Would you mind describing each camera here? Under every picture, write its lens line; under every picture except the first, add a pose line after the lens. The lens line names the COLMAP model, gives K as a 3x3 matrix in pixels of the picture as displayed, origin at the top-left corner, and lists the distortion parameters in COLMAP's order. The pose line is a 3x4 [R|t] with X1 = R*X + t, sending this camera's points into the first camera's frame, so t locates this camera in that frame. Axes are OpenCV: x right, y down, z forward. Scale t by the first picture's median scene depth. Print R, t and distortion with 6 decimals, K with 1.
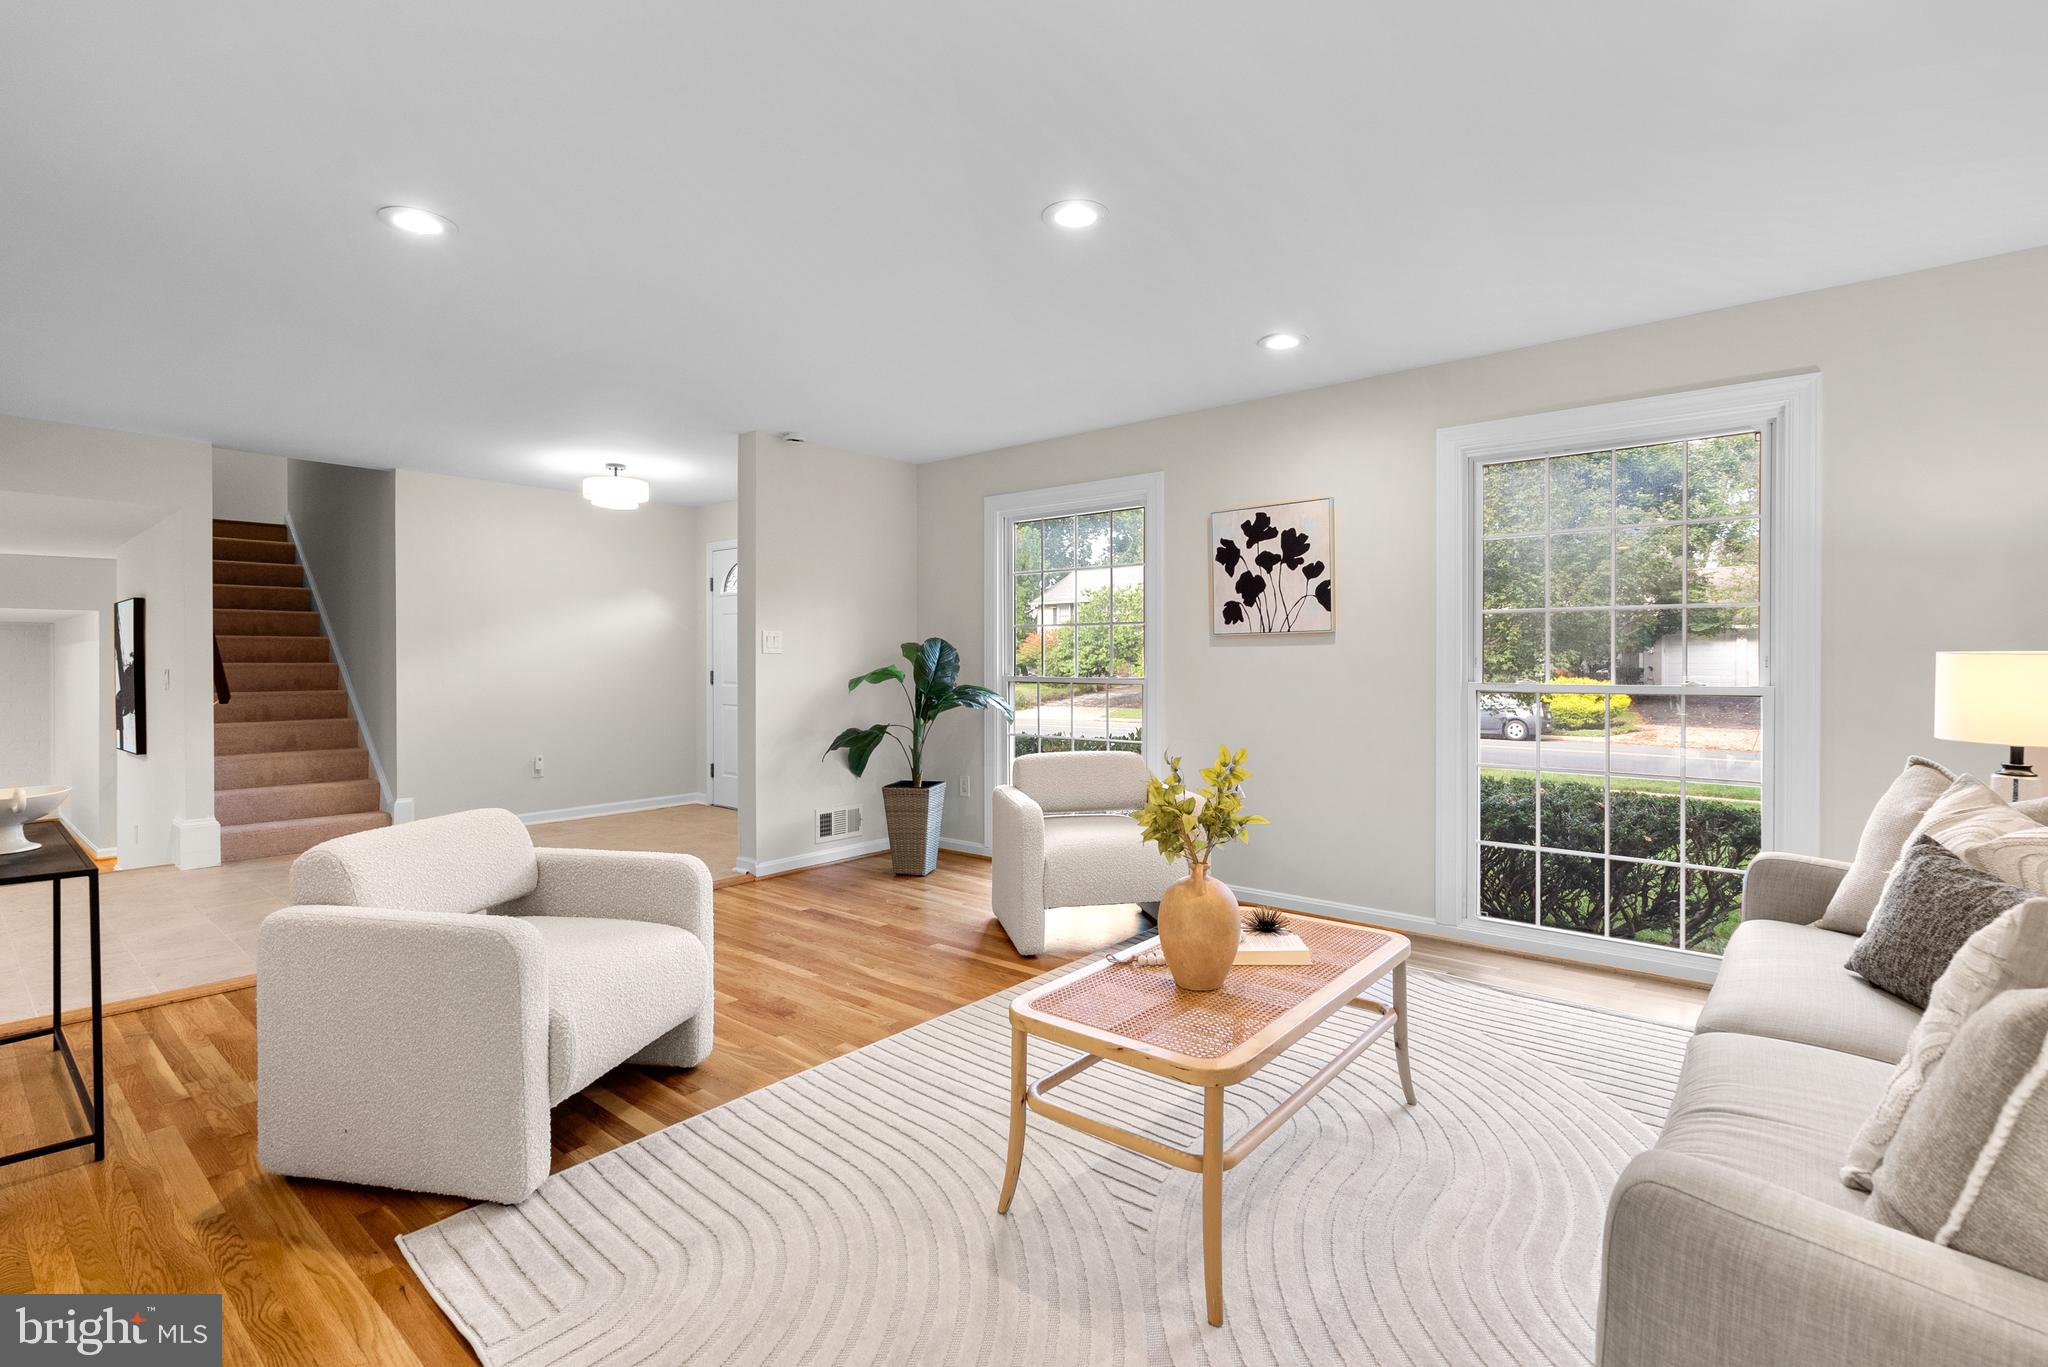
lens RADIAL K [[946.3, 0, 1019.6], [0, 946.3, 666.0], [0, 0, 1]] dist [-0.000986, -0.000096]
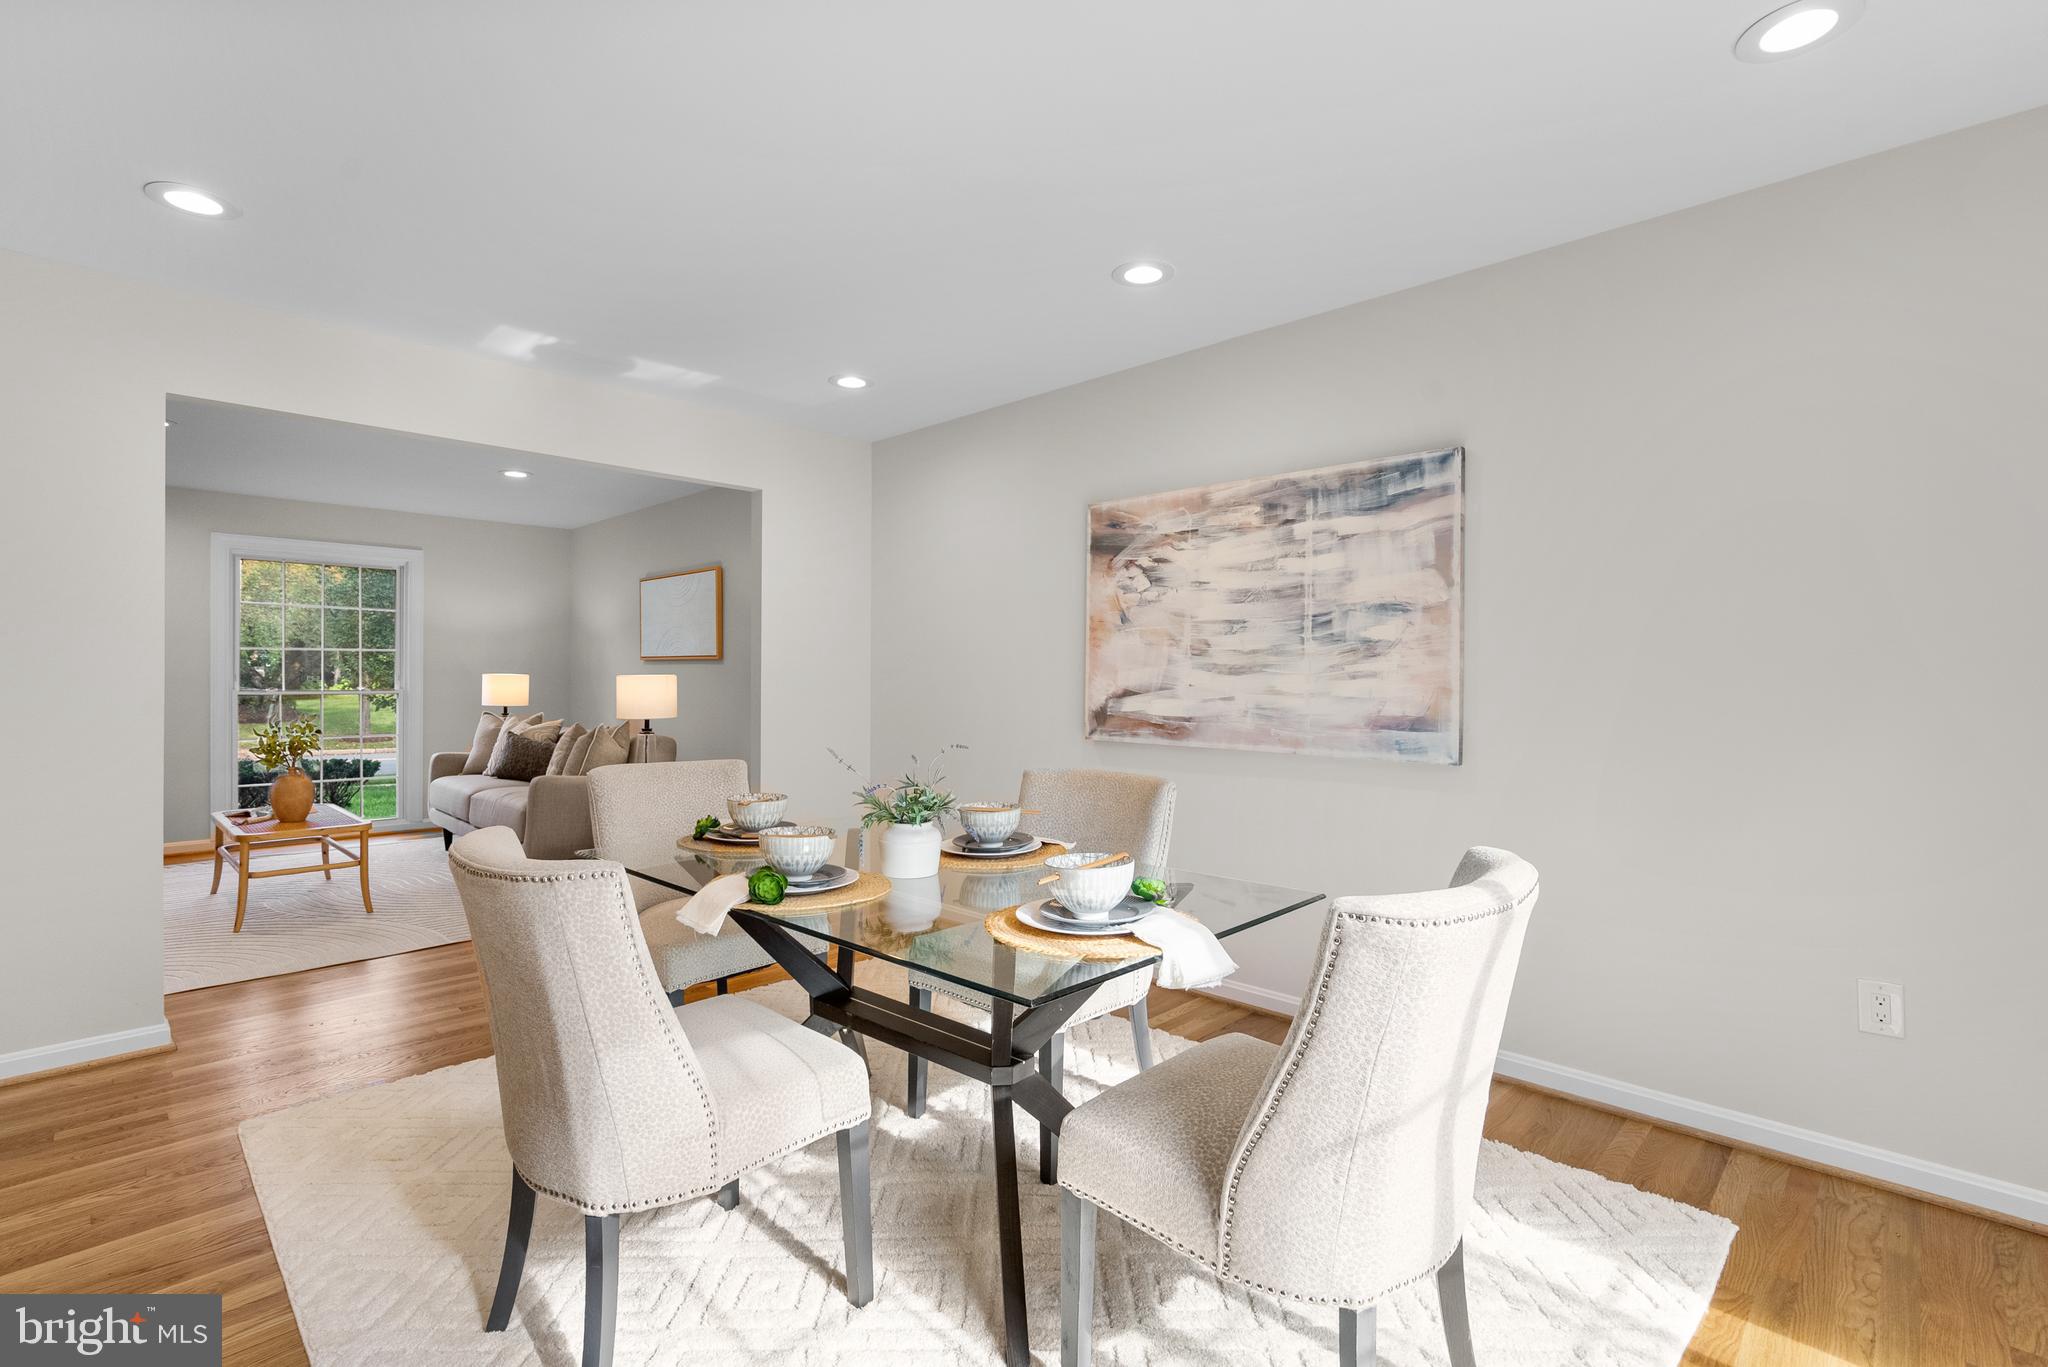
lens RADIAL K [[932.3, 0, 1018.4], [0, 932.3, 676.4], [0, 0, 1]] dist [-0.004137, -0.000087]
pose [[0.072911, -0.000754, 0.997338, -0.912687], [0.005002, 0.999987, 0.000391, 0.000015], [-0.997326, 0.004960, 0.072914, -0.422428]]
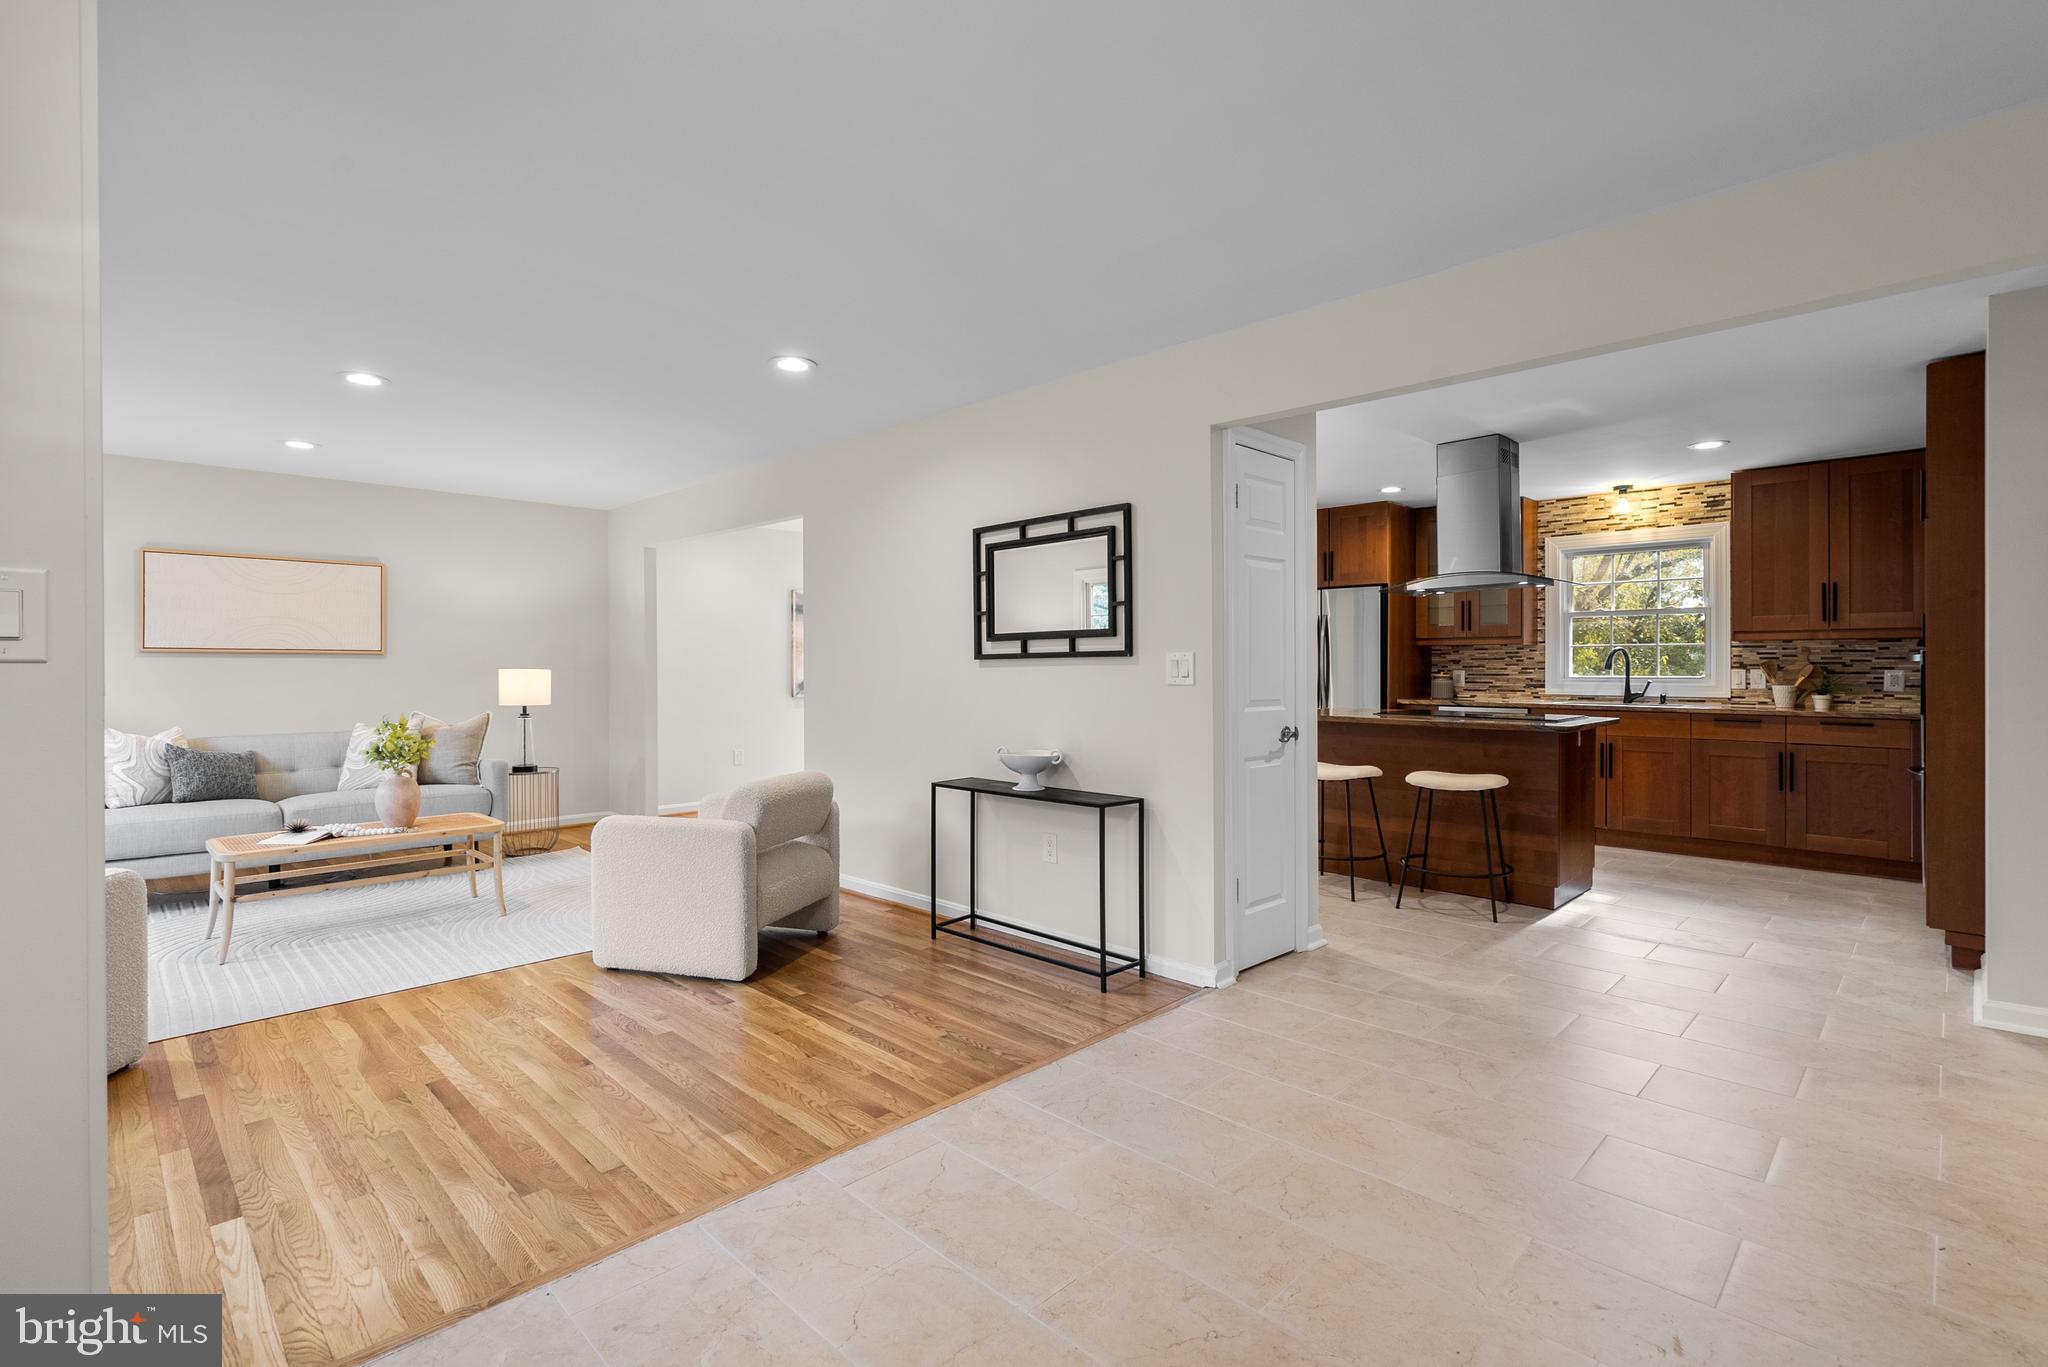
lens RADIAL K [[946.3, 0, 1019.6], [0, 946.3, 666.0], [0, 0, 1]] dist [-0.000986, -0.000096]
pose [[-0.996682, 0.001221, 0.081381, -0.660650], [0.001884, 0.999966, 0.008069, -0.018524], [-0.081368, 0.008195, -0.996650, 1.448856]]
